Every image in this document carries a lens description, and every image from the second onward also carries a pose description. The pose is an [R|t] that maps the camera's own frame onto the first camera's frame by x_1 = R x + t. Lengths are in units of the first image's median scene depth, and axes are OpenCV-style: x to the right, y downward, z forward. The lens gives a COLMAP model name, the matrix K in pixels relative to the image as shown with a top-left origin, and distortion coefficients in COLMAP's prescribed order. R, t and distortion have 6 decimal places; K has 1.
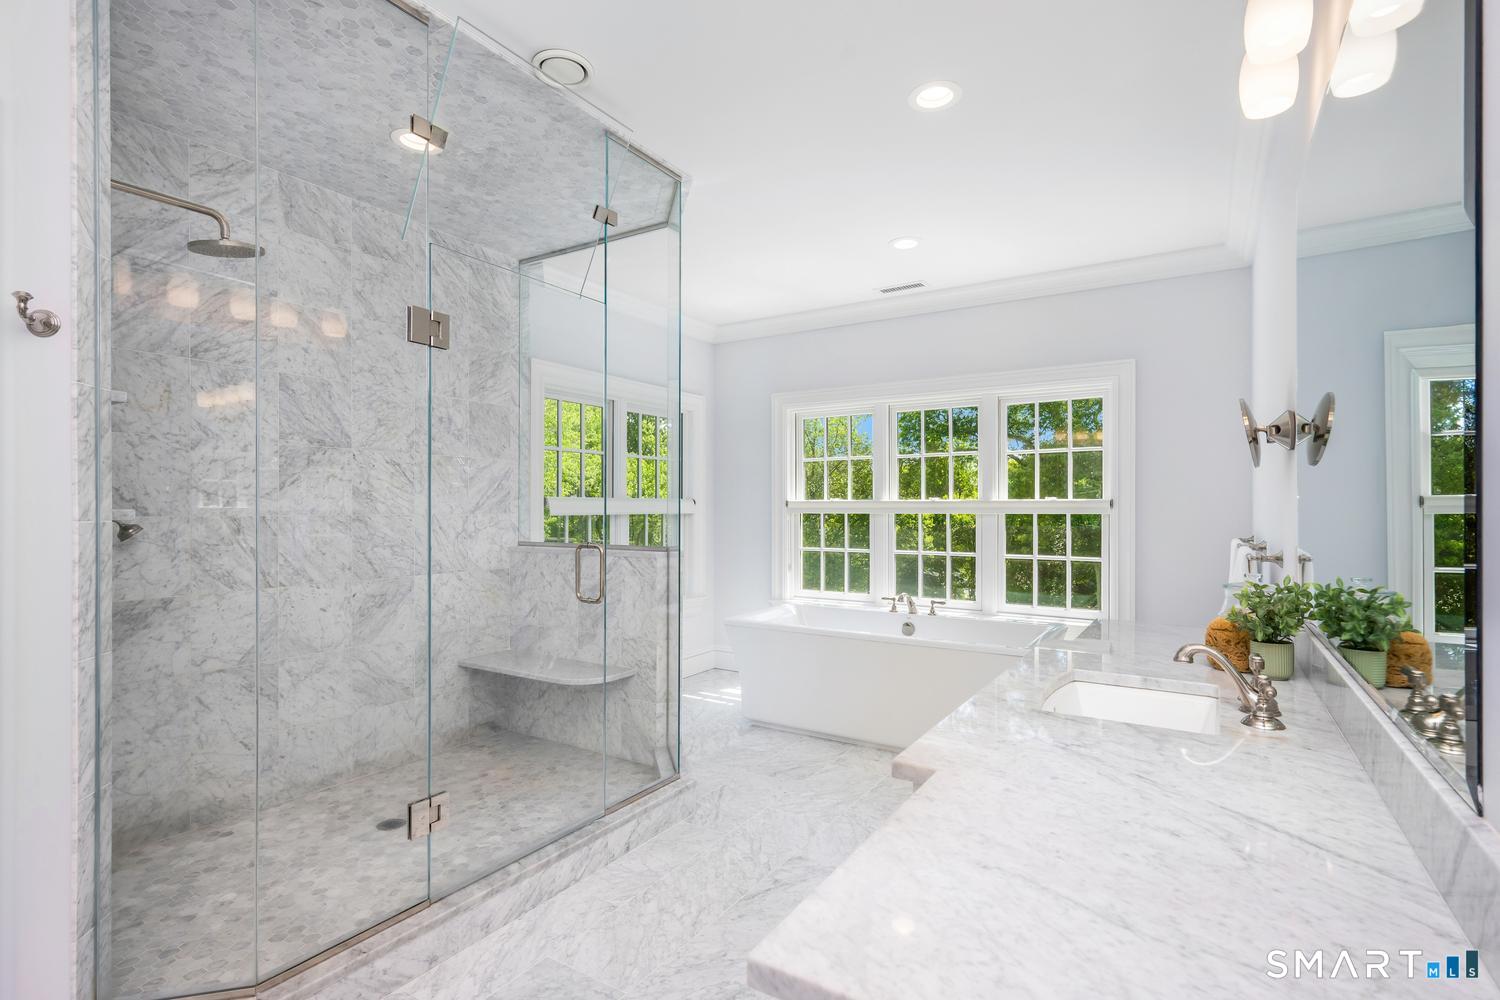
lens RADIAL K [[724.7, 0, 749.8], [0, 724.7, 513.5], [0, 0, 1]] dist [-0.000950, -0.000345]
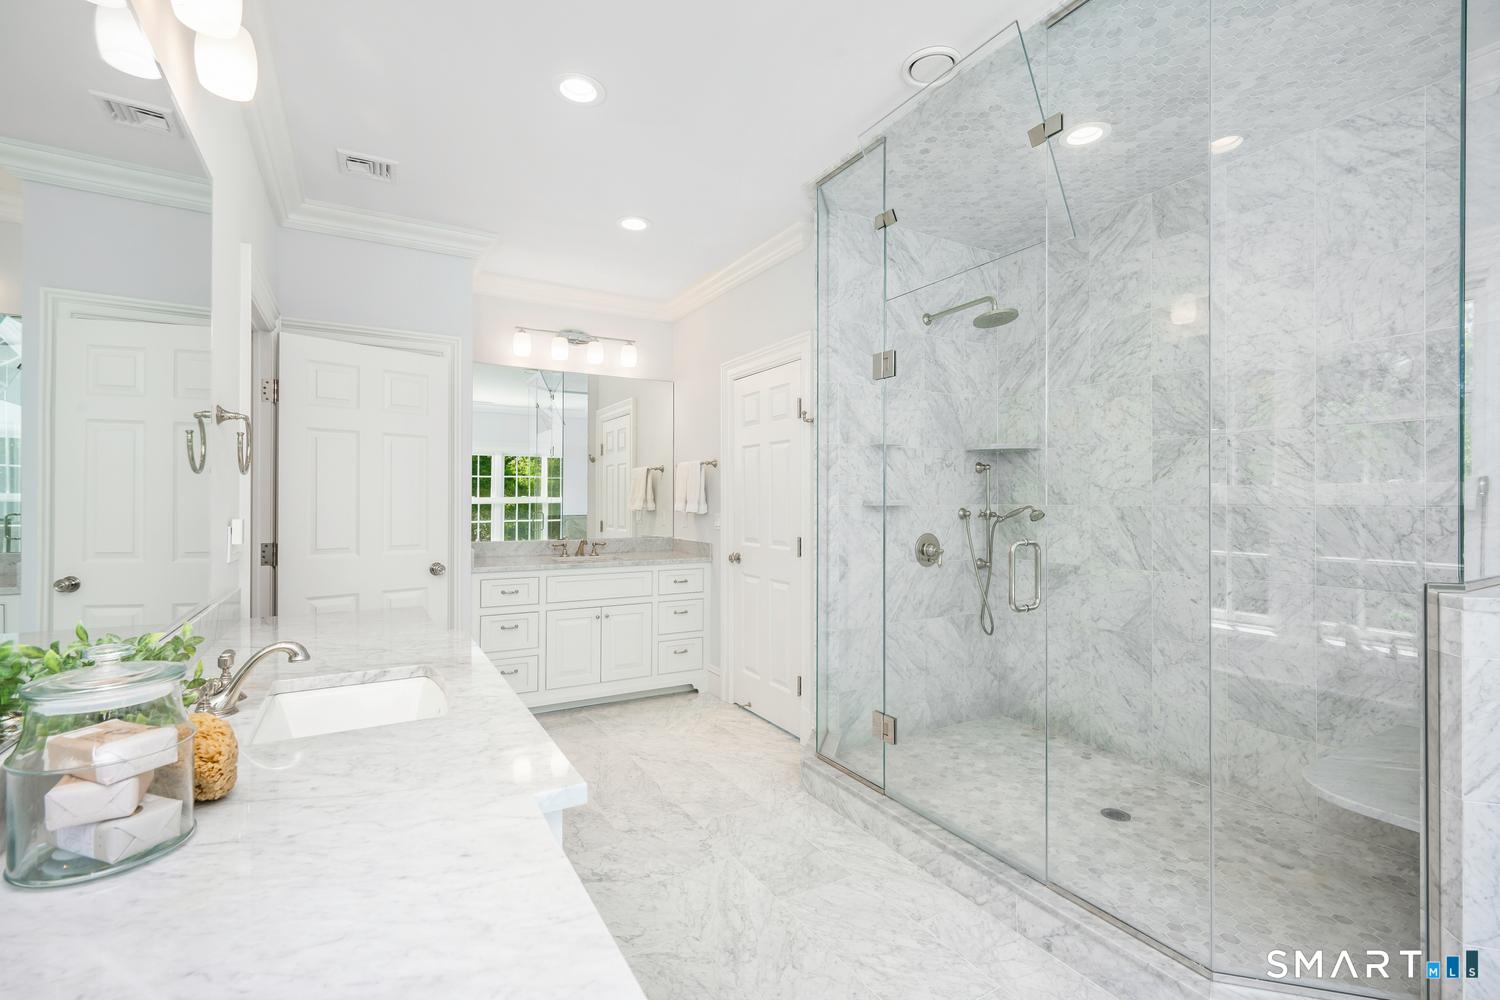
lens RADIAL K [[673.6, 0, 750.0], [0, 673.6, 500.0], [0, 0, 1]] dist [-0.001411, -0.000403]
pose [[-0.469770, 0.000552, -0.882789, 0.574926], [-0.003406, 0.999991, 0.002438, -0.006422], [0.882782, 0.004152, -0.469764, 1.007827]]
